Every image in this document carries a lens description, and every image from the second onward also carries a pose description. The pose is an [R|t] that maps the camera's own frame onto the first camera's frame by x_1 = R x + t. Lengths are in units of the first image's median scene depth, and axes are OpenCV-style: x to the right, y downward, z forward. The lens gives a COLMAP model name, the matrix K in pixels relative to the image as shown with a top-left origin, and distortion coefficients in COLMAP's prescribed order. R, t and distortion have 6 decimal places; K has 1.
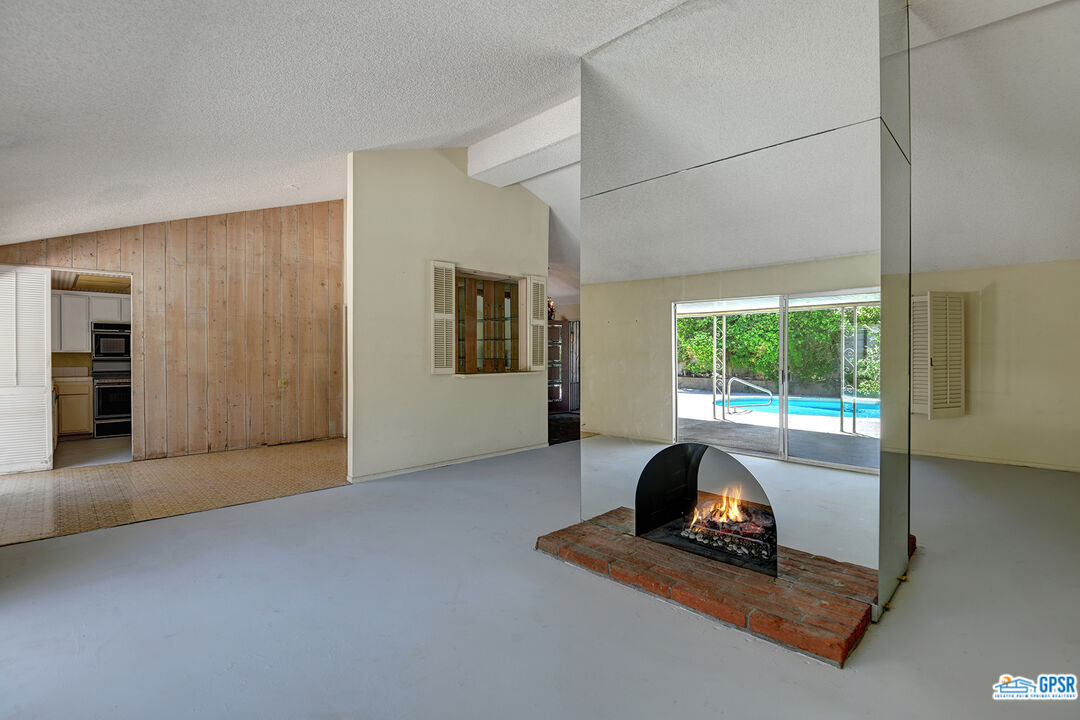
lens RADIAL K [[503.0, 0, 537.4], [0, 503.0, 357.4], [0, 0, 1]] dist [0.001826, -0.025941]
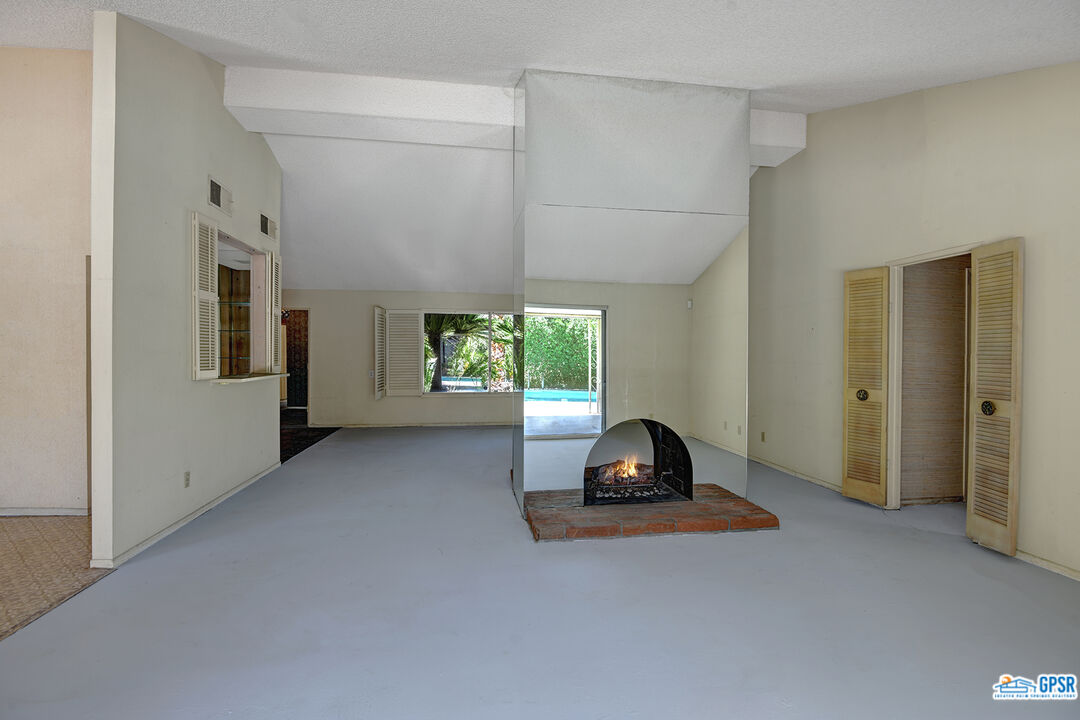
lens RADIAL K [[503.0, 0, 537.4], [0, 503.0, 357.4], [0, 0, 1]] dist [0.001826, -0.025941]
pose [[0.587096, -0.000327, 0.809517, -0.756822], [0.001427, 0.999999, -0.000631, 0.006260], [-0.809516, 0.001526, 0.587096, 0.360542]]
